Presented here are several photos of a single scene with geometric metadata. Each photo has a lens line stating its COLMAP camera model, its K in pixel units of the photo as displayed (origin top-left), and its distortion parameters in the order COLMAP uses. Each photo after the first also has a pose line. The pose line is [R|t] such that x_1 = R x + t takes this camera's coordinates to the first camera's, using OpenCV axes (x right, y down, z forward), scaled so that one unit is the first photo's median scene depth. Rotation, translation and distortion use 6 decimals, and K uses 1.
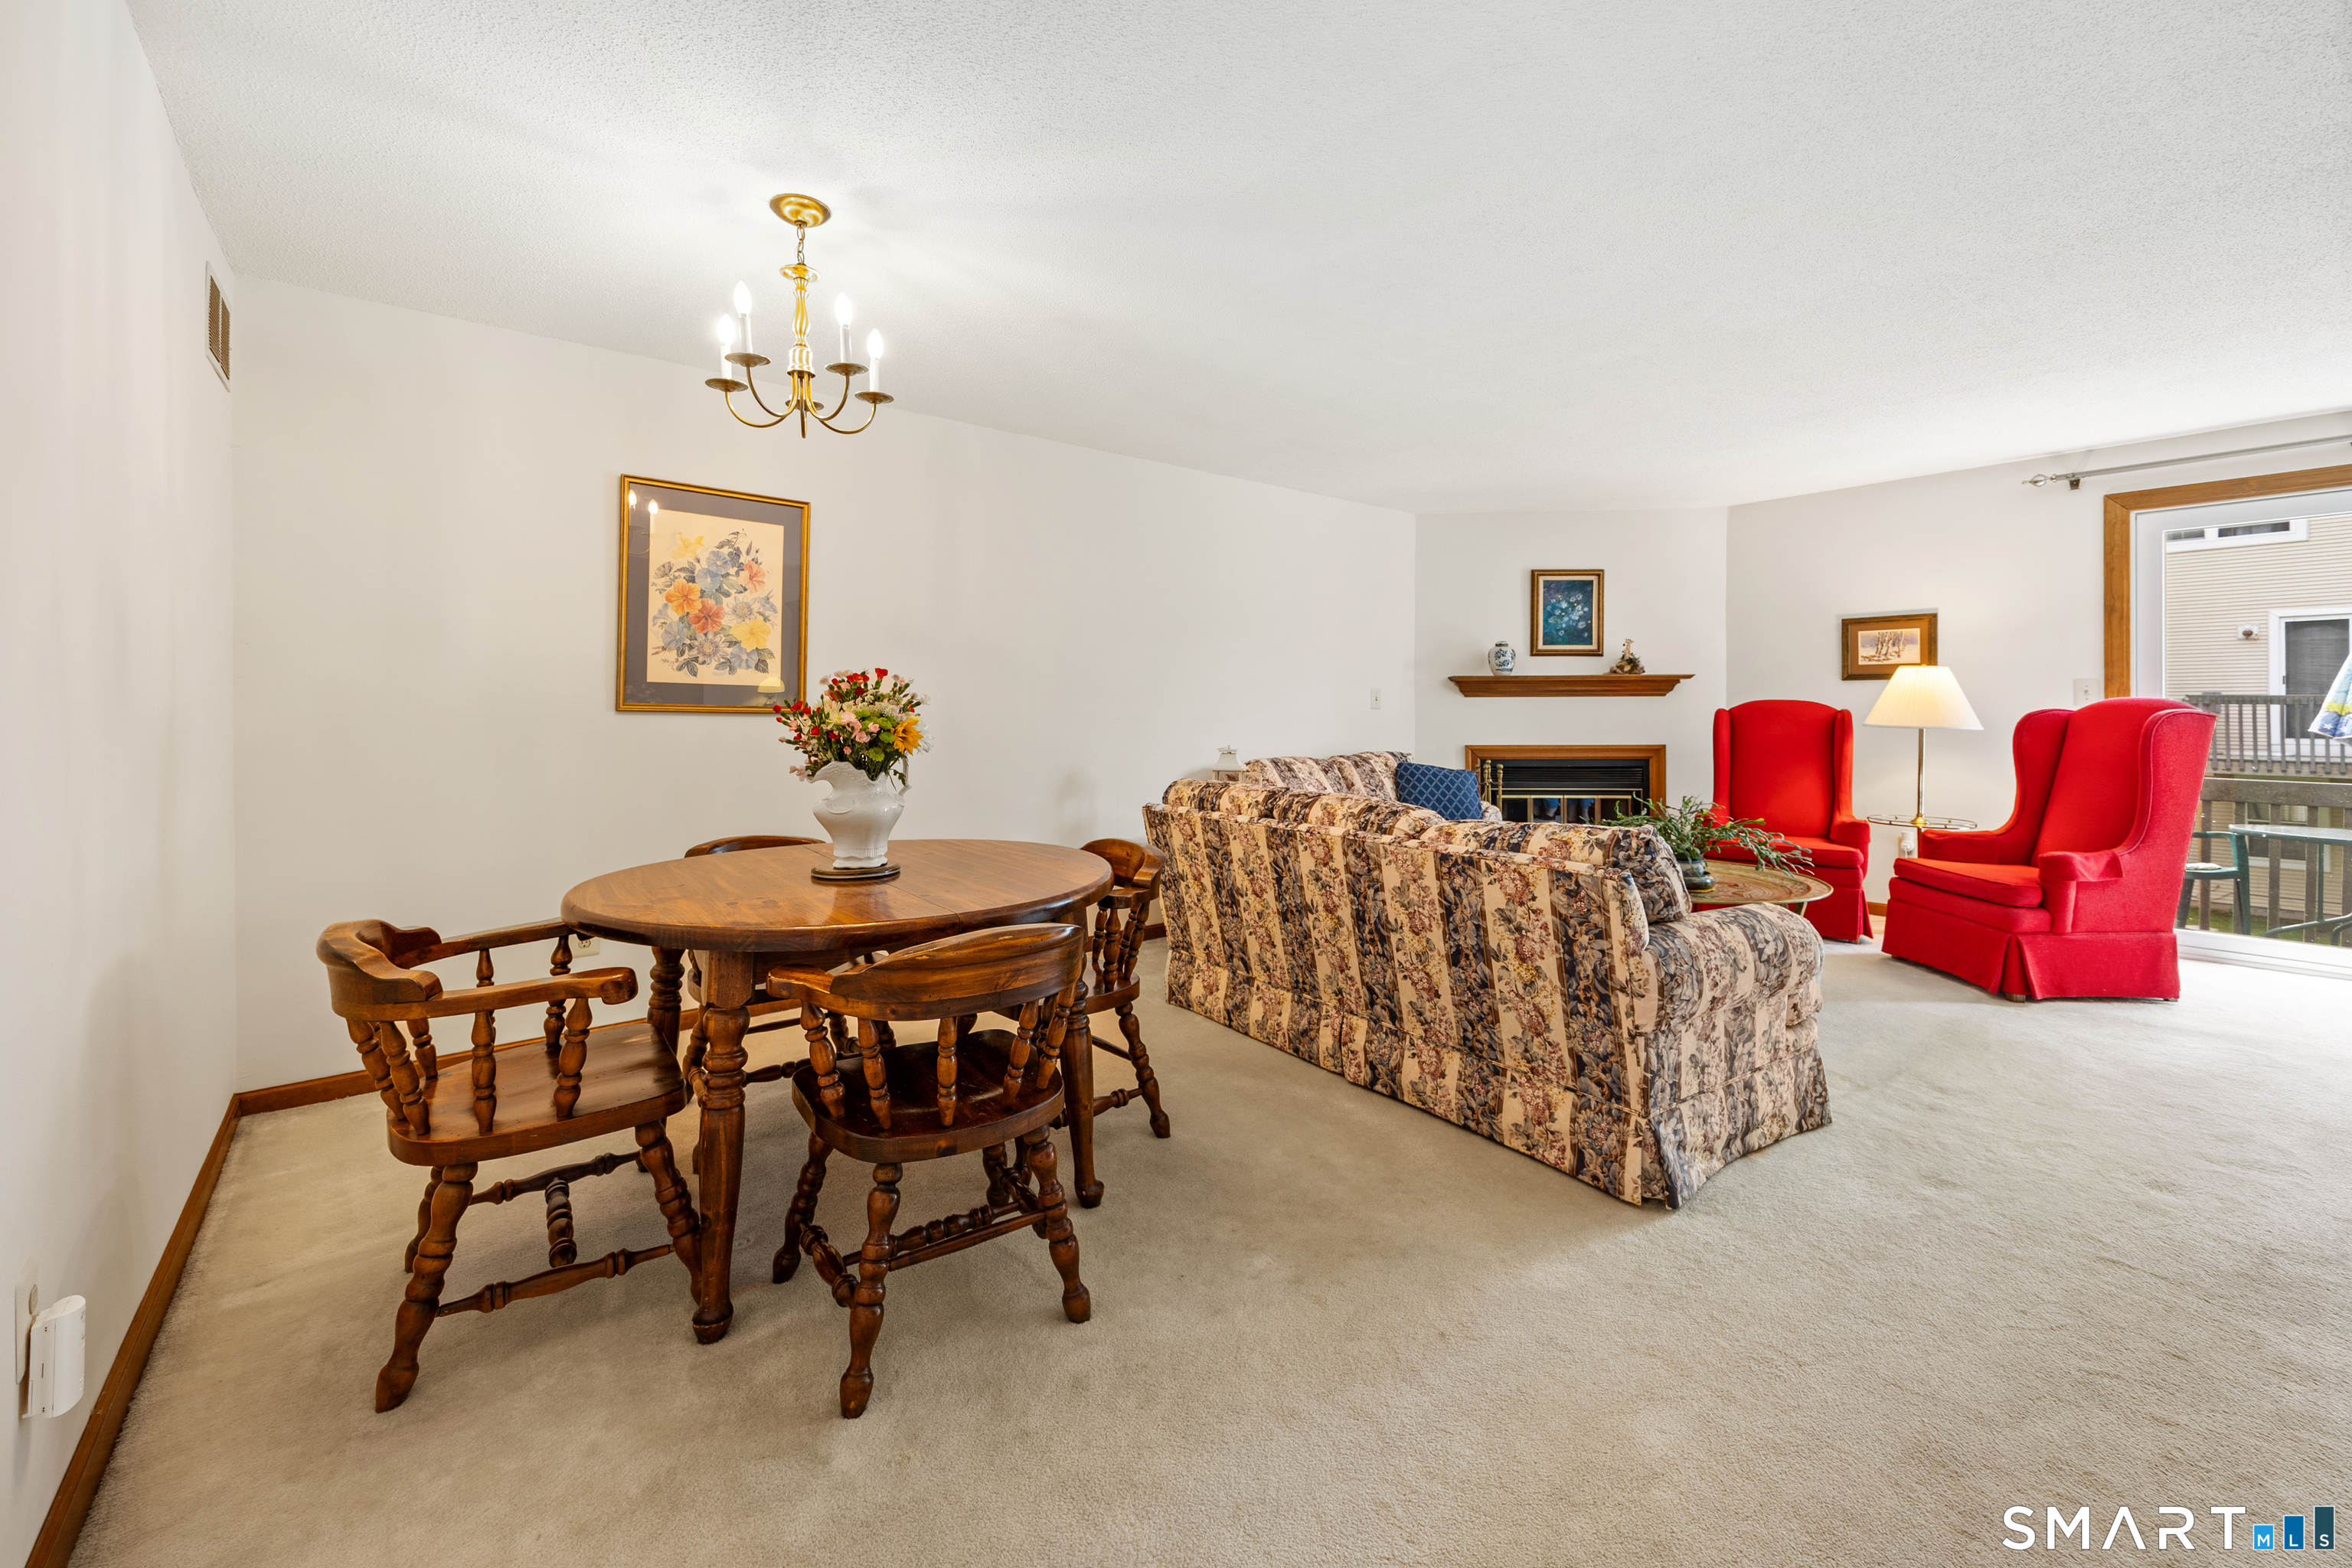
lens RADIAL K [[957.3, 0, 1208.3], [0, 957.3, 731.5], [0, 0, 1]] dist [0.004549, -0.000173]
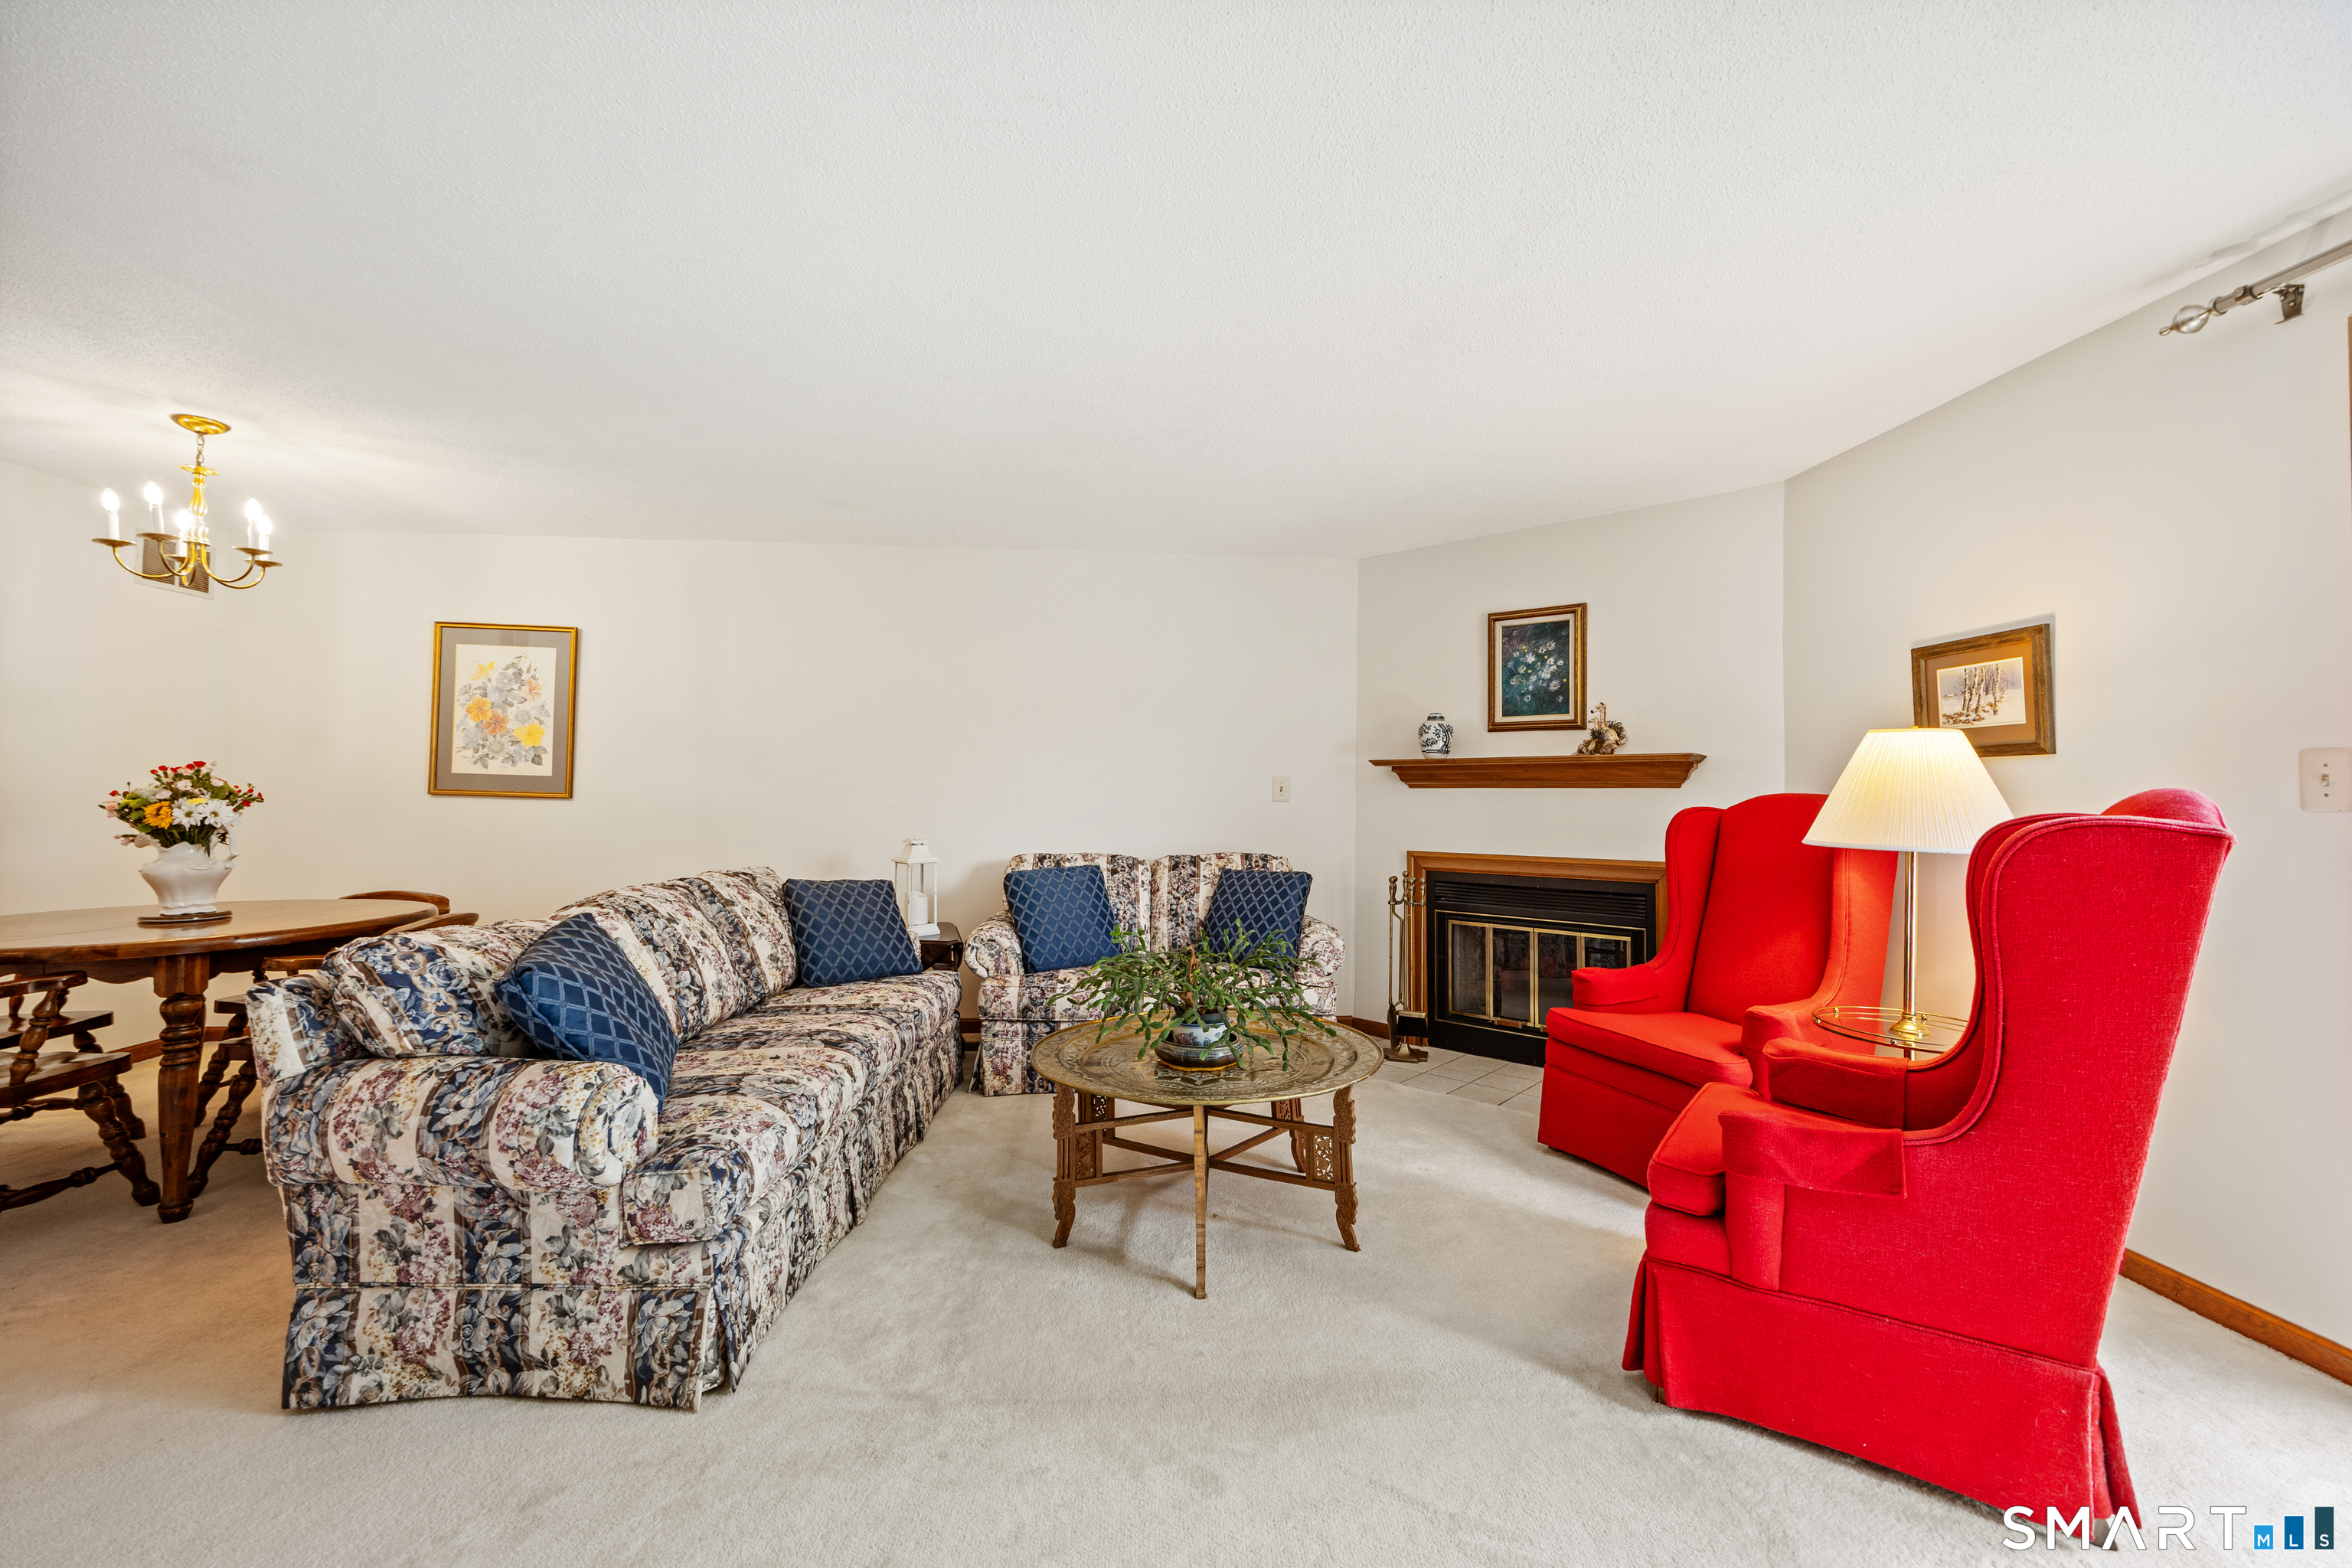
lens RADIAL K [[957.3, 0, 1175.9], [0, 957.3, 797.3], [0, 0, 1]] dist [0.004549, -0.000173]
pose [[0.816581, 0.008201, -0.577172, 0.716704], [-0.024675, 0.999481, -0.020709, -0.010334], [0.576703, 0.031153, 0.816360, 0.343317]]
